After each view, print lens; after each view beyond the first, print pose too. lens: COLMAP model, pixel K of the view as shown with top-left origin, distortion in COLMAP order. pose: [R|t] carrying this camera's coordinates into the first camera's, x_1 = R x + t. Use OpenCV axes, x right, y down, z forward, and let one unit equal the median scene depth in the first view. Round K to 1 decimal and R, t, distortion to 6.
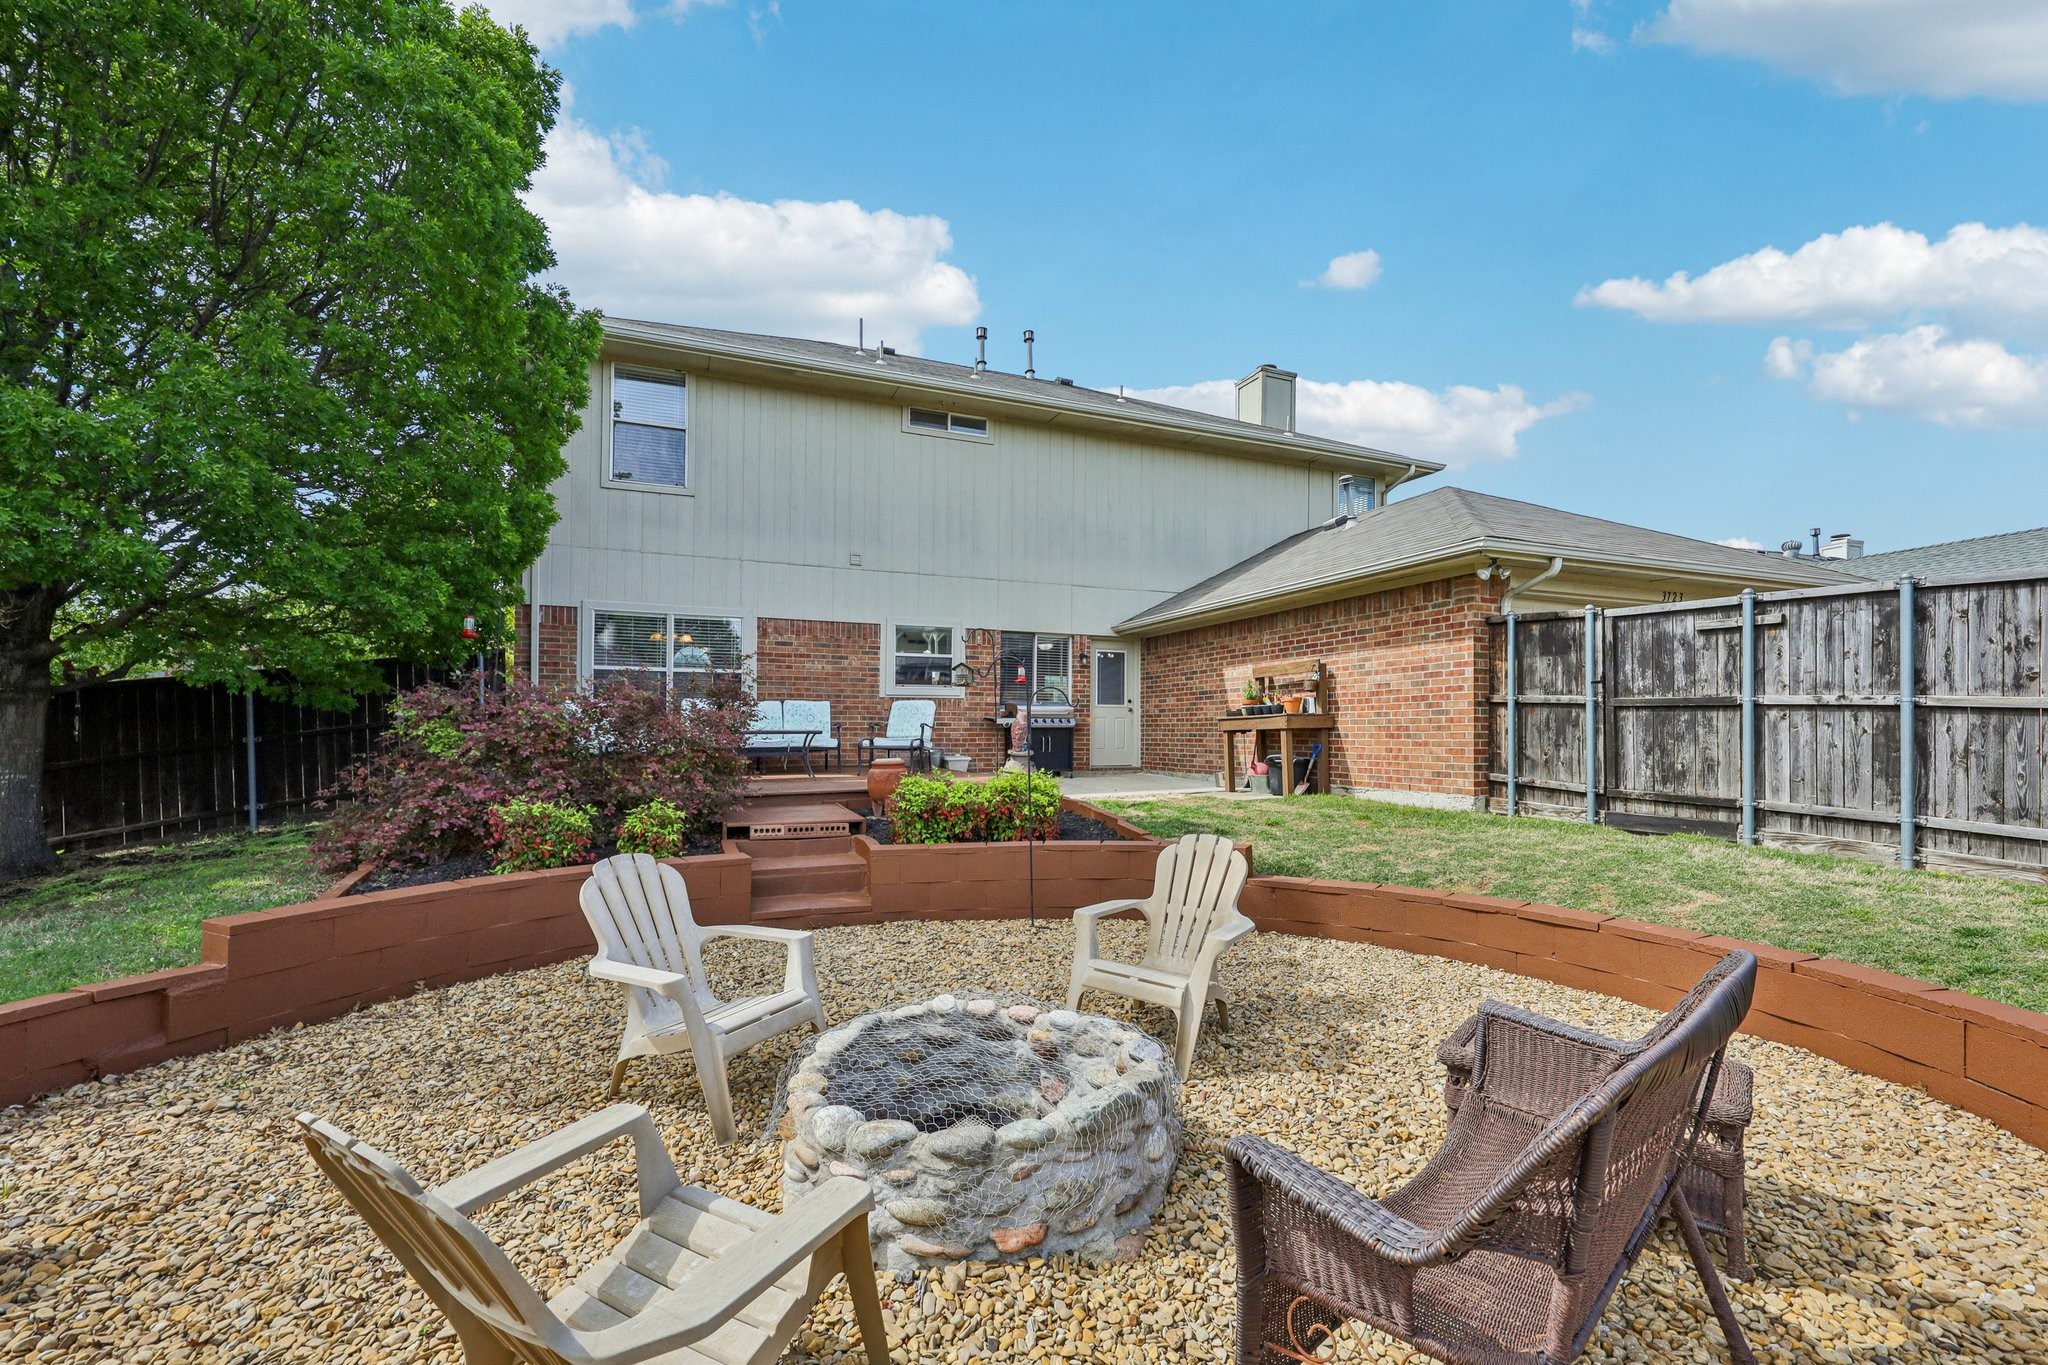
lens RADIAL K [[842.1, 0, 1012.2], [0, 842.1, 732.8], [0, 0, 1]] dist [-0.002638, 0.000324]
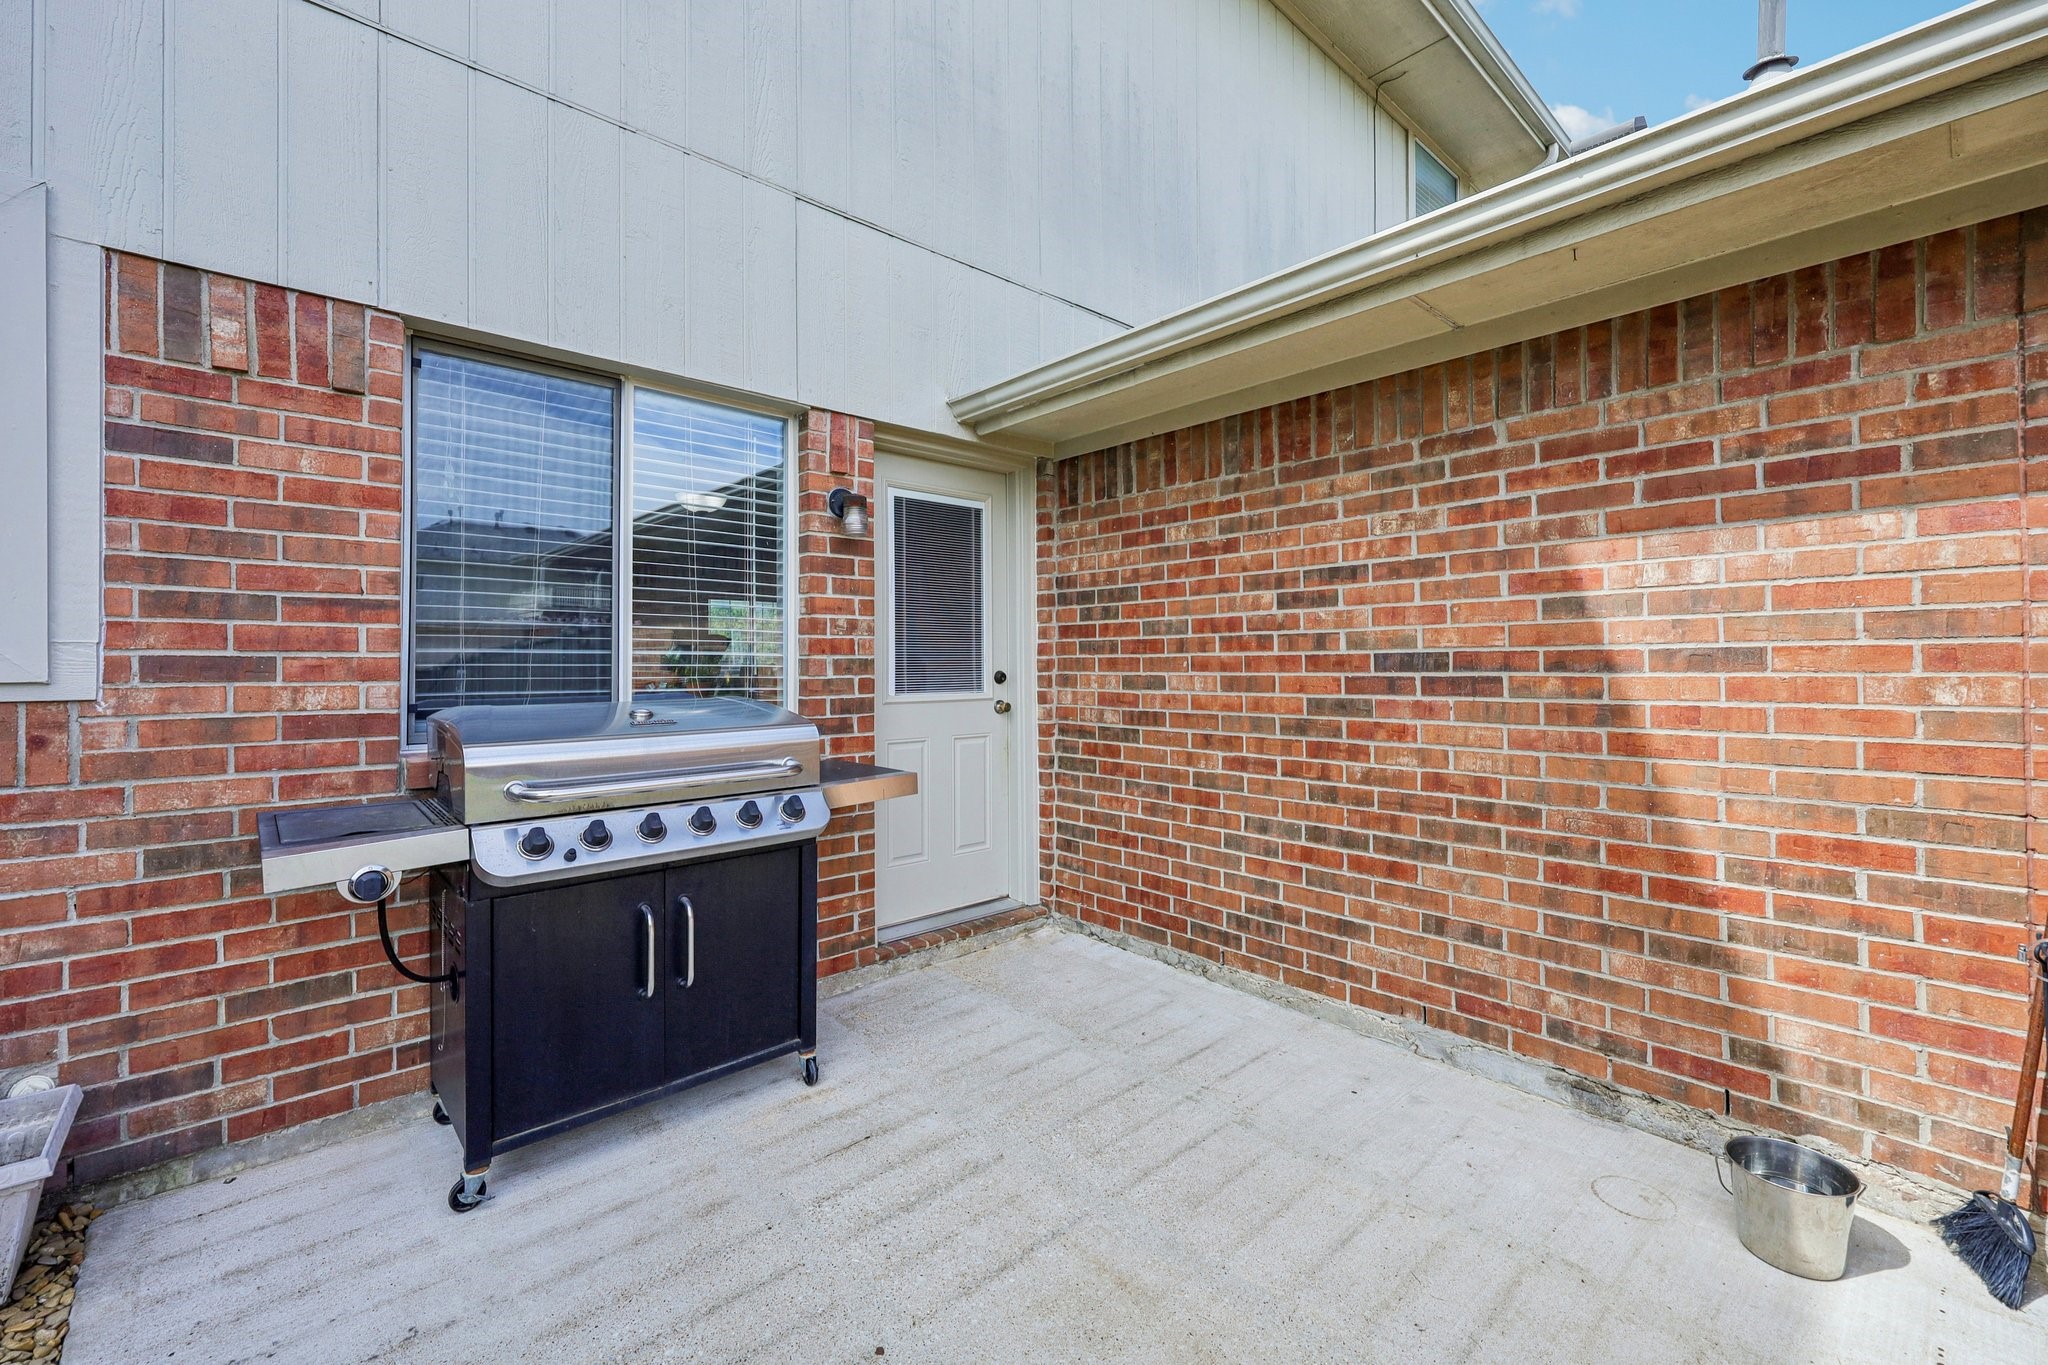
lens RADIAL K [[842.1, 0, 1017.1], [0, 842.1, 674.4], [0, 0, 1]] dist [-0.002638, 0.000324]
pose [[0.934966, -0.003868, 0.354715, 0.044269], [0.001518, 0.999975, 0.006903, -0.042023], [-0.354733, -0.005915, 0.934949, 0.760116]]
